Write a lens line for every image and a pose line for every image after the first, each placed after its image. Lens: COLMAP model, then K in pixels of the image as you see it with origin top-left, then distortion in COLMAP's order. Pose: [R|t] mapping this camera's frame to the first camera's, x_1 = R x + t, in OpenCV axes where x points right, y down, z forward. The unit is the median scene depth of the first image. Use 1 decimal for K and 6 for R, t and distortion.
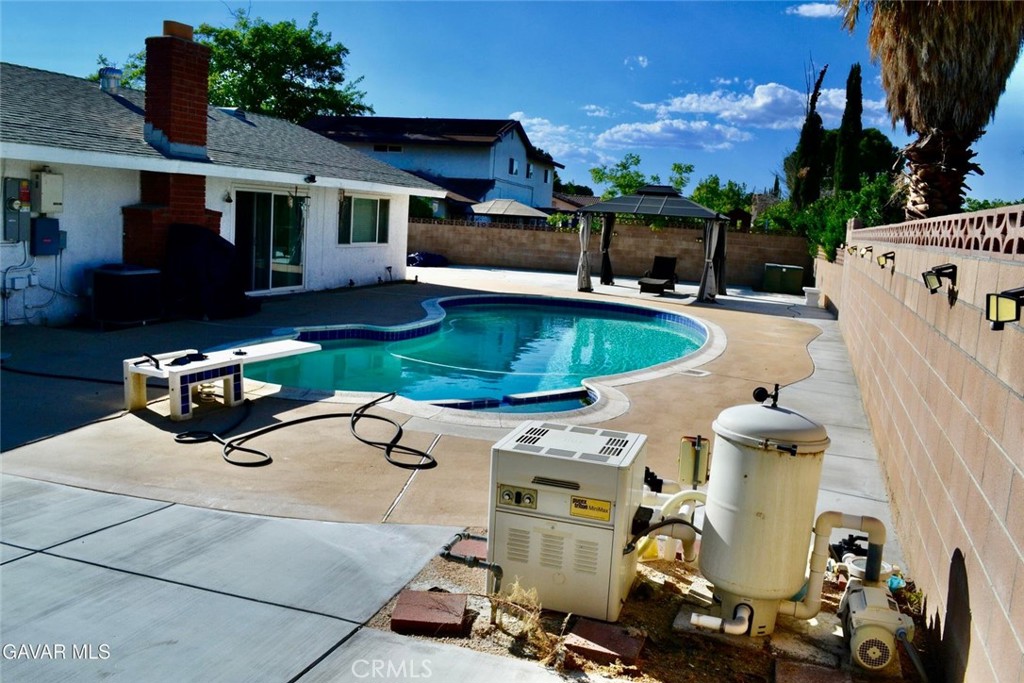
lens RADIAL K [[824.6, 0, 511.5], [0, 824.6, 341.5], [0, 0, 1]] dist [-0.084482, 0.001750]
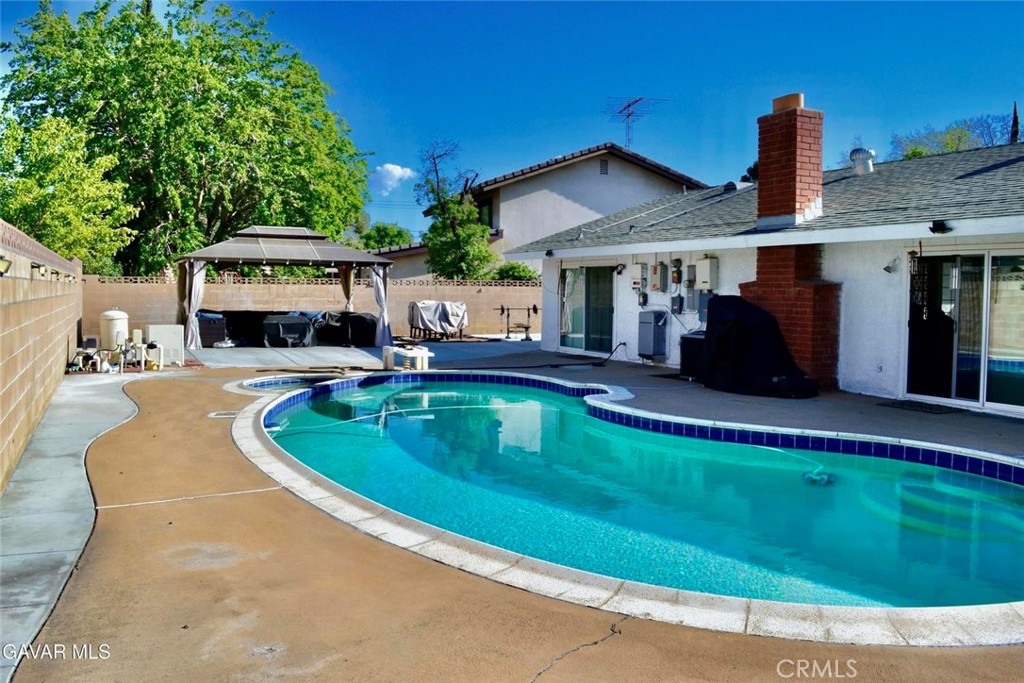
lens RADIAL K [[824.6, 0, 509.5], [0, 824.6, 336.3], [0, 0, 1]] dist [-0.084482, 0.001750]
pose [[-0.696557, 0.006545, -0.717471, 0.425580], [-0.128321, 0.982700, 0.133546, -0.154894], [0.705933, 0.185089, -0.683667, 1.191839]]
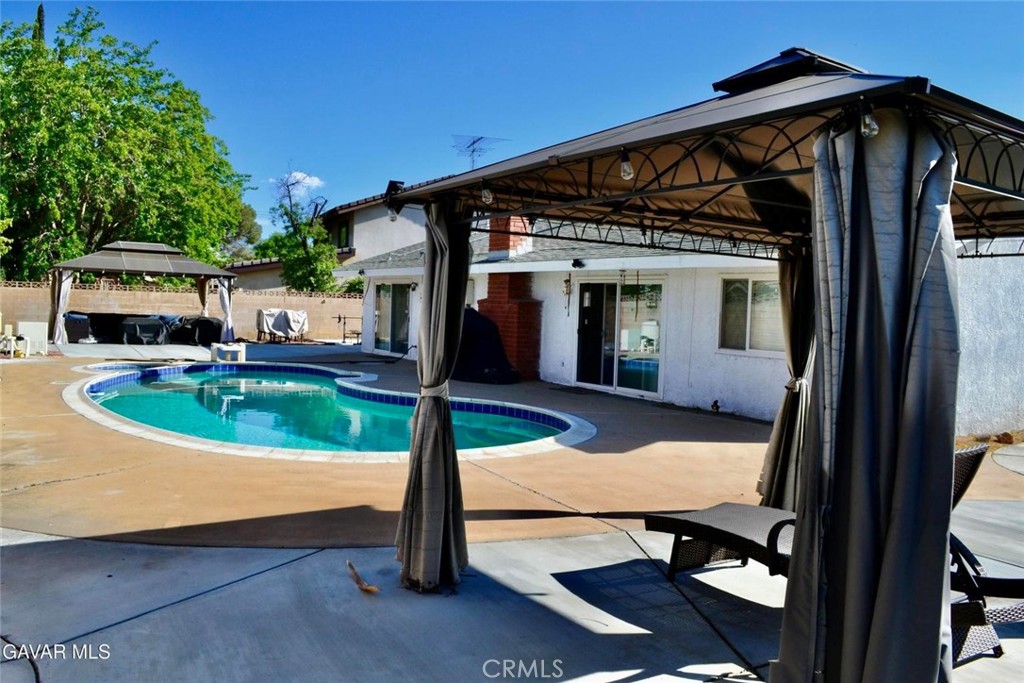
lens RADIAL K [[824.6, 0, 515.3], [0, 824.6, 336.2], [0, 0, 1]] dist [-0.084482, 0.001750]
pose [[-0.607777, -0.020821, -0.793835, 0.516811], [-0.163186, 0.981596, 0.099193, -0.197410], [0.777160, 0.189830, -0.599989, 1.495395]]
